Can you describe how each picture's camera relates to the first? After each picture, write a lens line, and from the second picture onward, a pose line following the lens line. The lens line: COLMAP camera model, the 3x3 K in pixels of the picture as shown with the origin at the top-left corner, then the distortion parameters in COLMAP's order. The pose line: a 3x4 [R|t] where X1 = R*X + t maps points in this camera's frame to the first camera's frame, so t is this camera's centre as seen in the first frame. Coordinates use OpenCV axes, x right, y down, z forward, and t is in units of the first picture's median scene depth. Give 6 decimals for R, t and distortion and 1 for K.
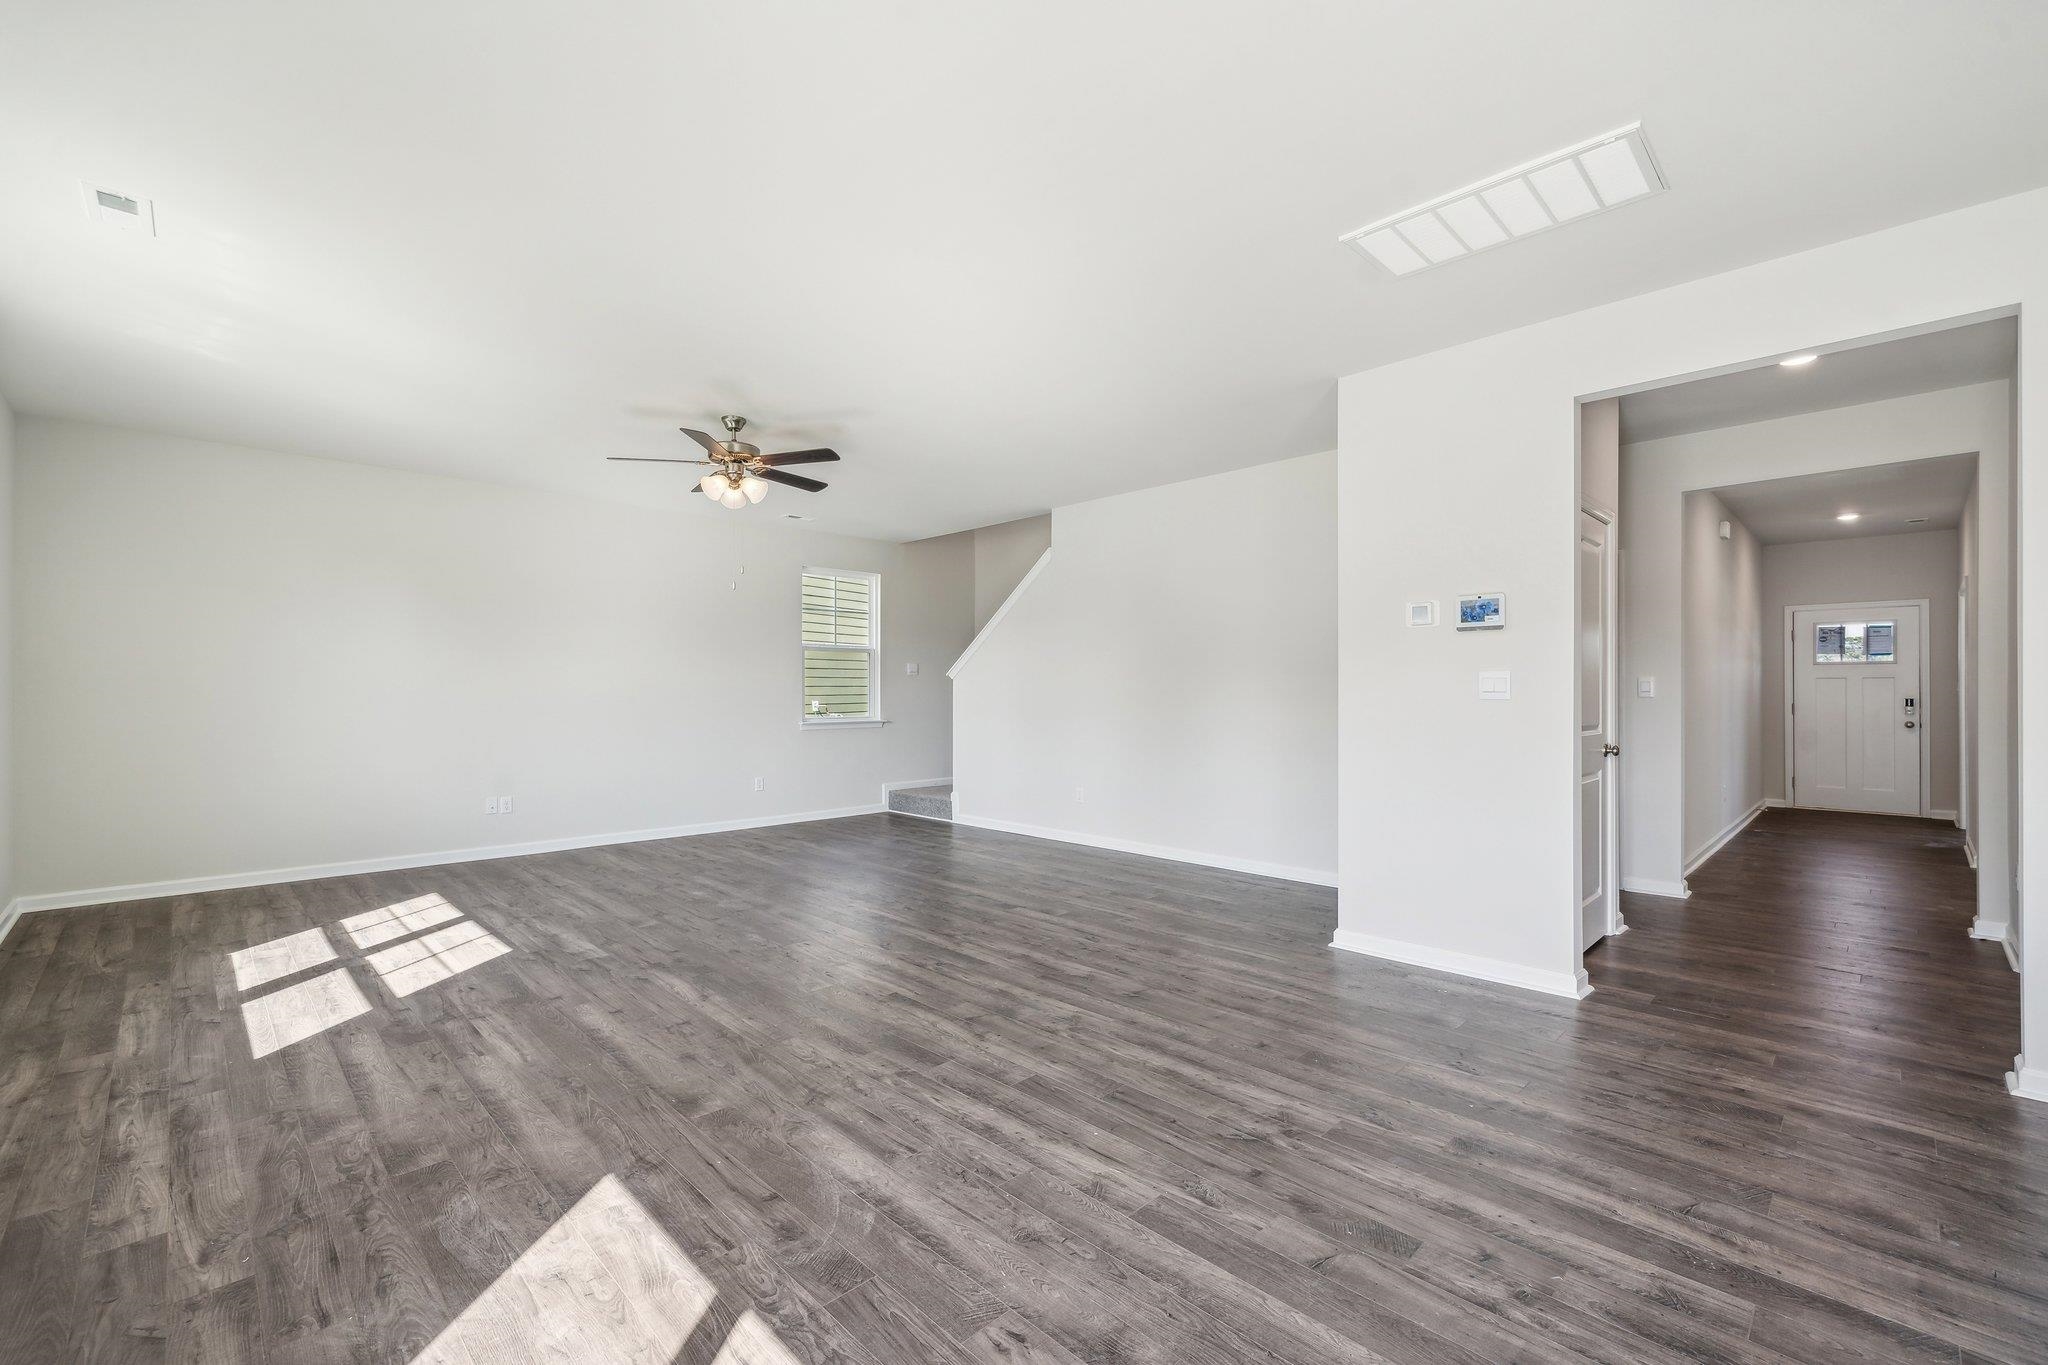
lens RADIAL K [[863.6, 0, 1024.0], [0, 863.6, 682.5], [0, 0, 1]] dist [-0.000272, -0.000093]
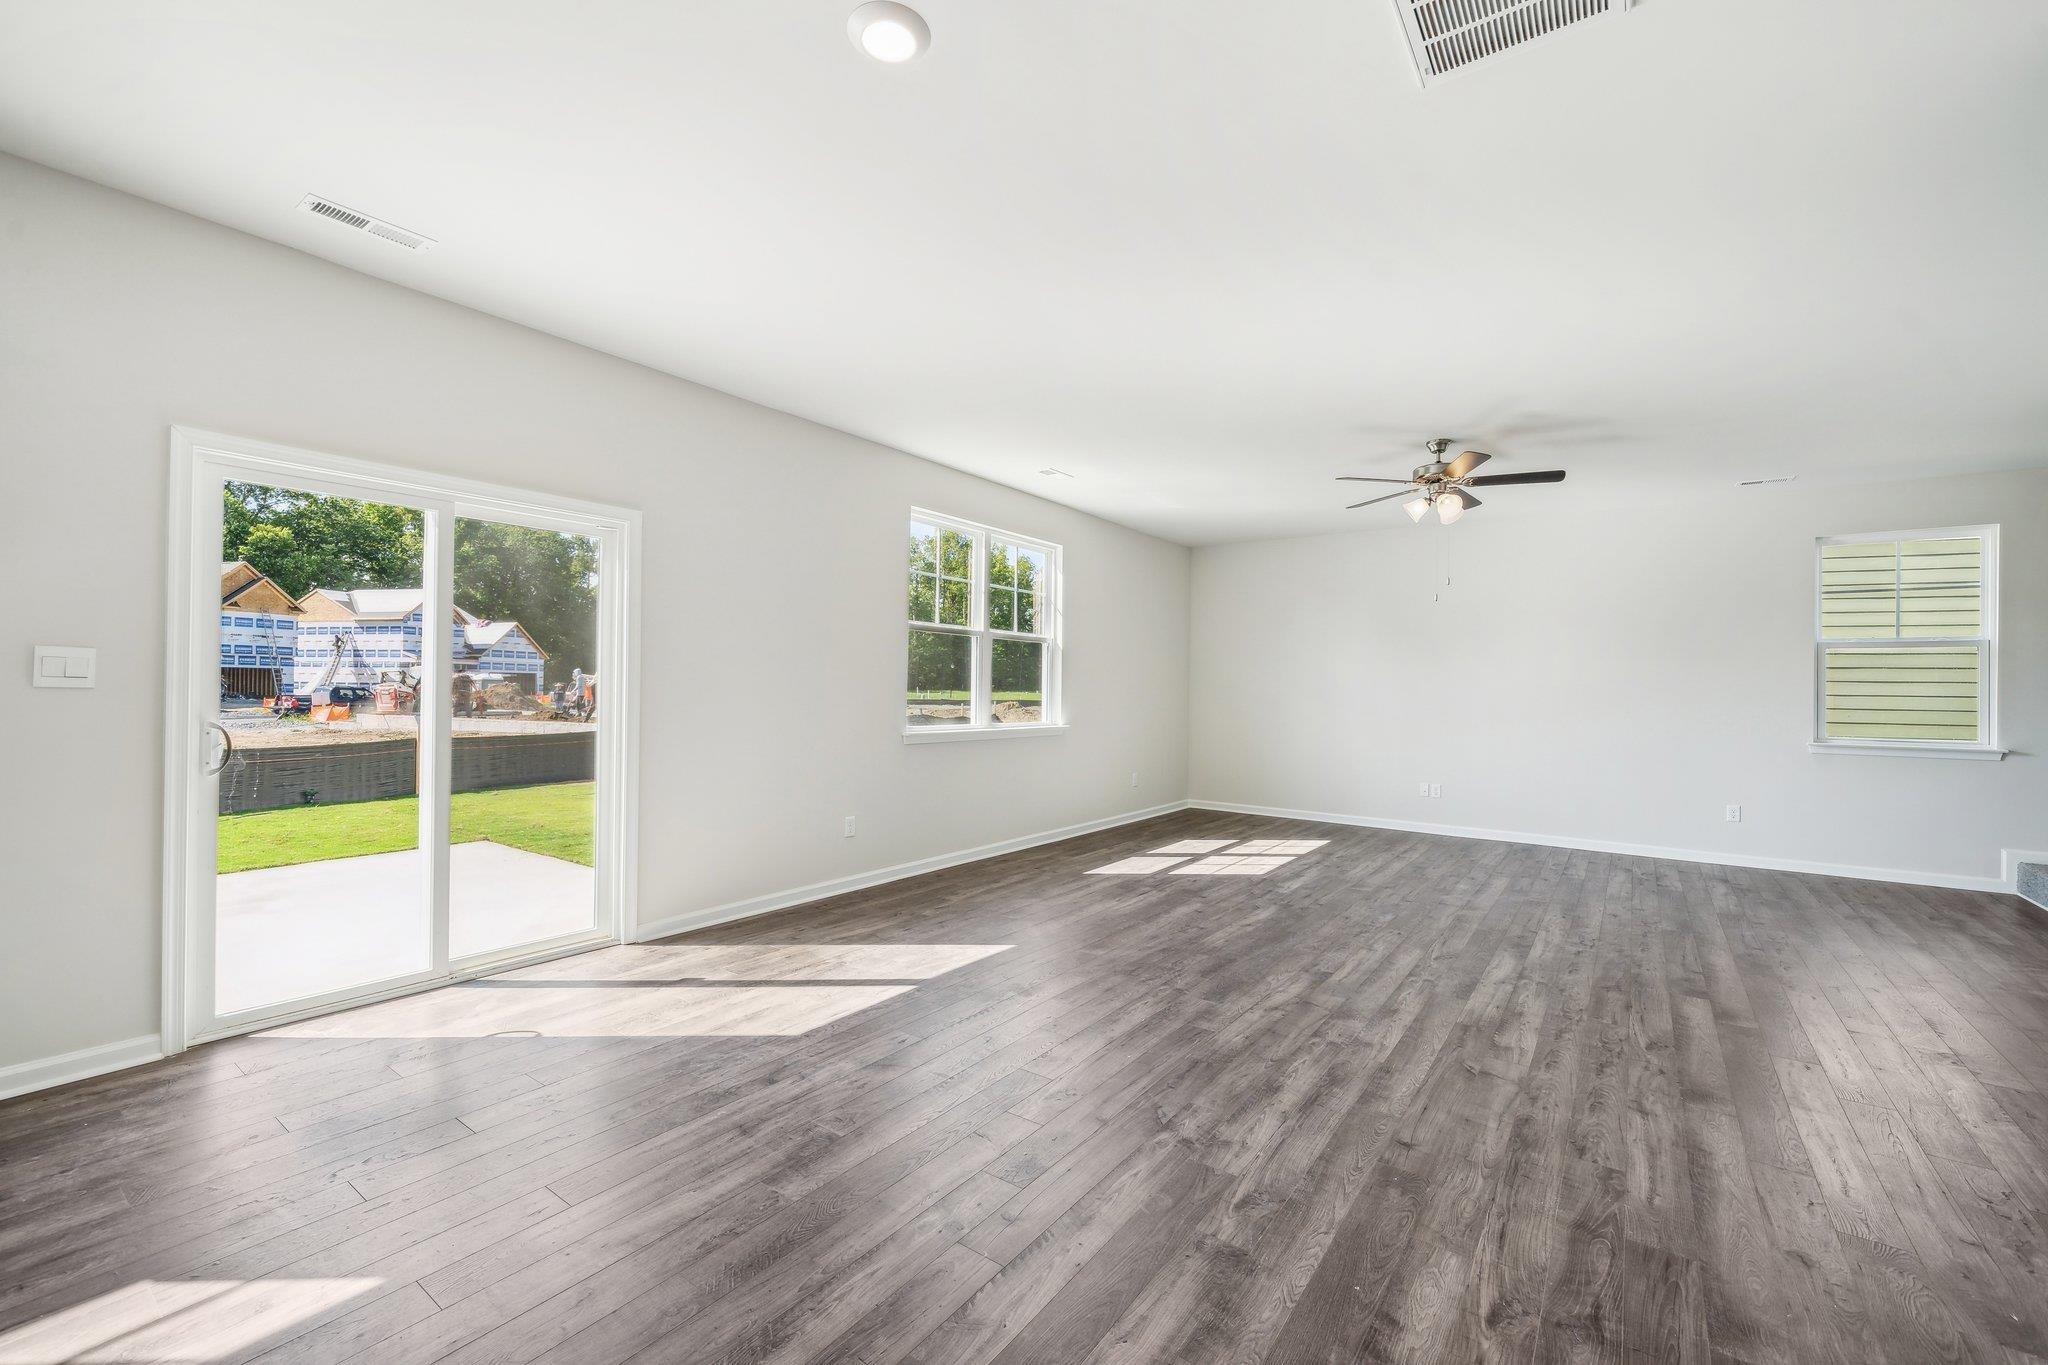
lens RADIAL K [[840.8, 0, 1024.0], [0, 840.8, 682.5], [0, 0, 1]] dist [-0.001873, -0.000229]
pose [[0.157645, -0.005050, -0.987483, 0.791626], [-0.007301, 0.999954, -0.006279, 0.004708], [0.987469, 0.008200, 0.157601, 0.429408]]
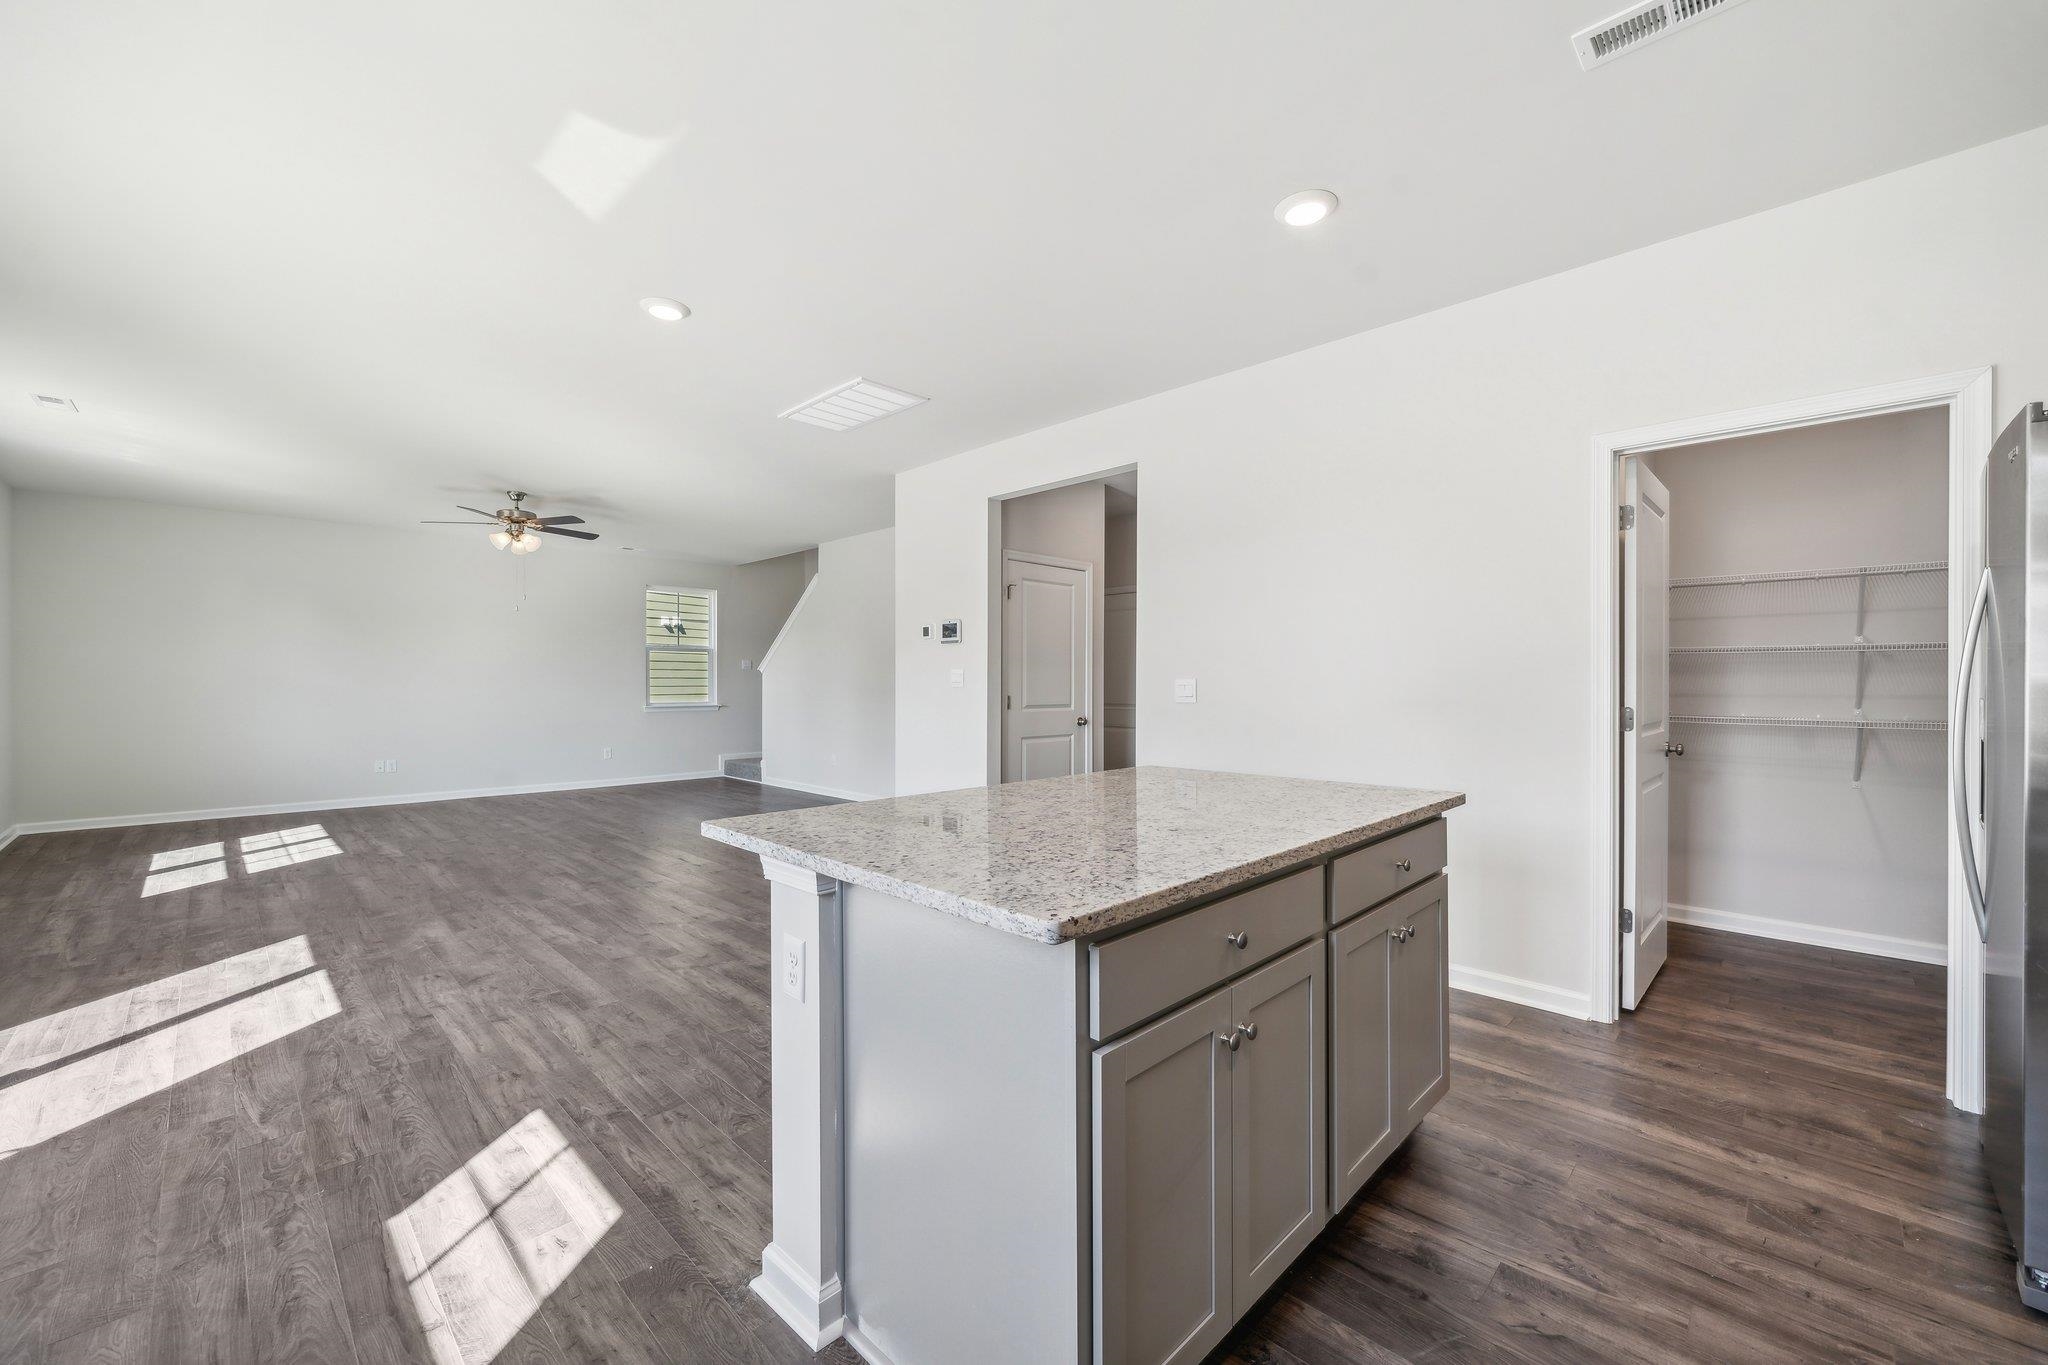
lens RADIAL K [[812.5, 0, 1020.2], [0, 812.5, 679.6], [0, 0, 1]] dist [0.000629, 0.000161]
pose [[0.999986, 0.001031, 0.005253, 0.646153], [-0.001063, 0.999981, 0.006092, -0.003523], [-0.005247, -0.006098, 0.999968, -0.471125]]
